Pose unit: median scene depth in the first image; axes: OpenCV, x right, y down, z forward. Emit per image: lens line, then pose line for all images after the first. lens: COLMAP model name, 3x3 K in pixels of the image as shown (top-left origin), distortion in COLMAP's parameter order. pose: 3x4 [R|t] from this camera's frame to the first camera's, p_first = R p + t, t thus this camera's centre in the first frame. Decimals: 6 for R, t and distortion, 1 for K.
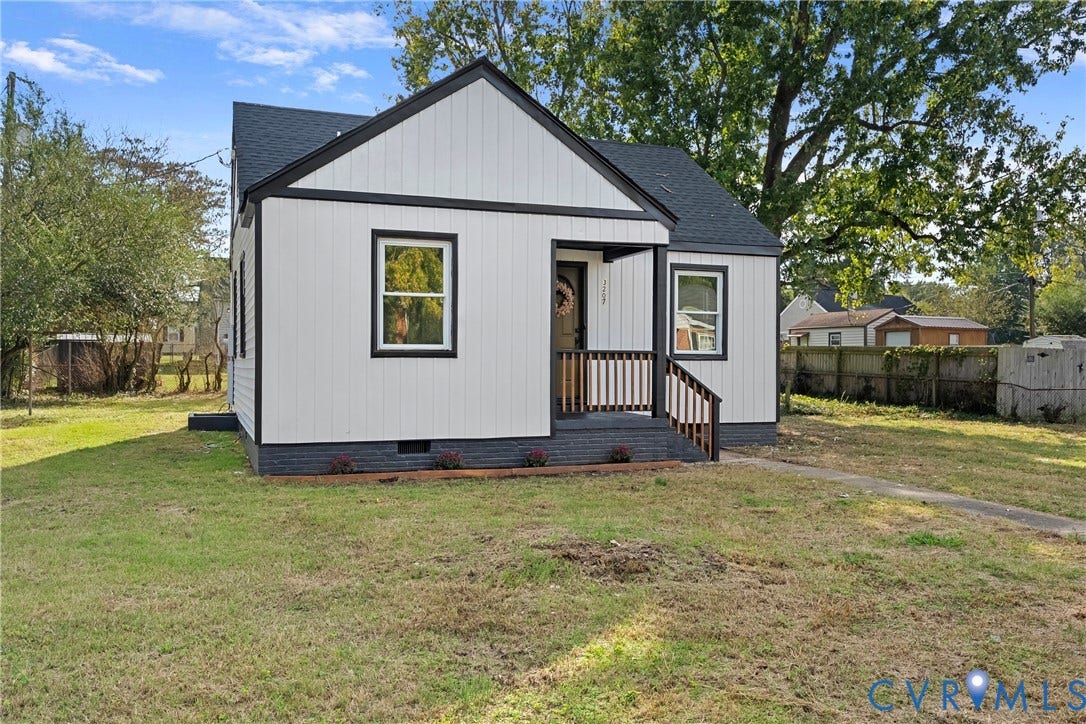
lens RADIAL K [[872.7, 0, 547.2], [0, 872.7, 365.3], [0, 0, 1]] dist [-0.005403, -0.001734]
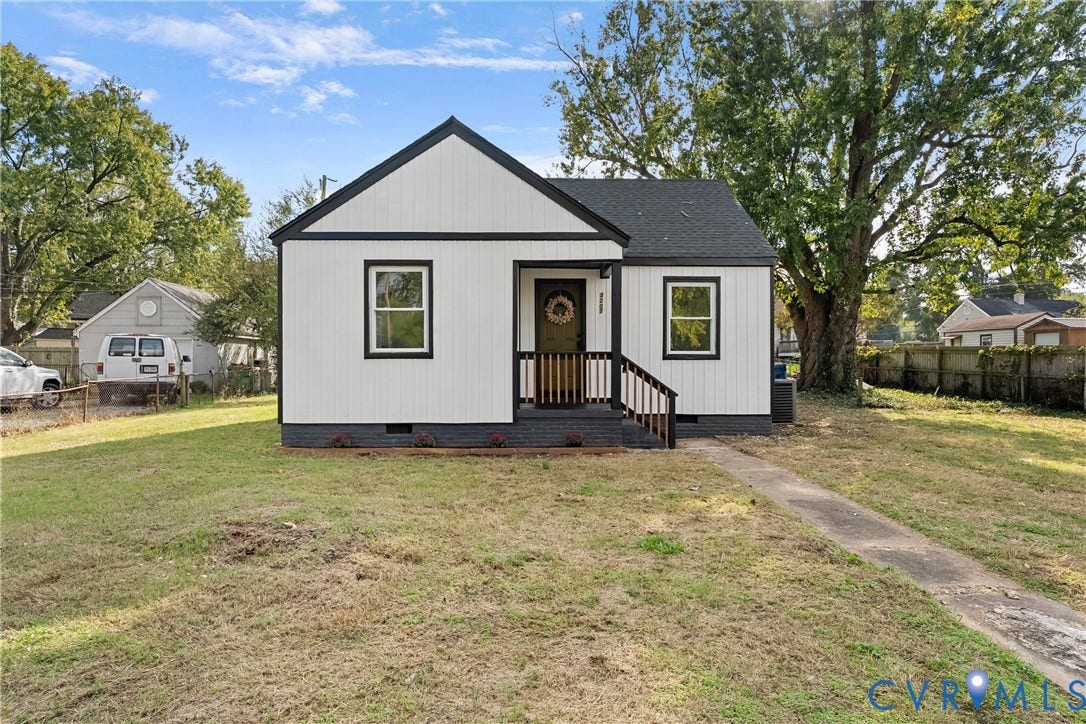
lens RADIAL K [[638.4, 0, 554.8], [0, 638.4, 358.6], [0, 0, 1]] dist [0.000880, 0.000123]
pose [[0.945557, -0.006247, -0.325396, 0.321425], [0.003102, 0.999943, -0.010184, 0.001341], [0.325441, 0.008620, 0.945523, 0.167003]]
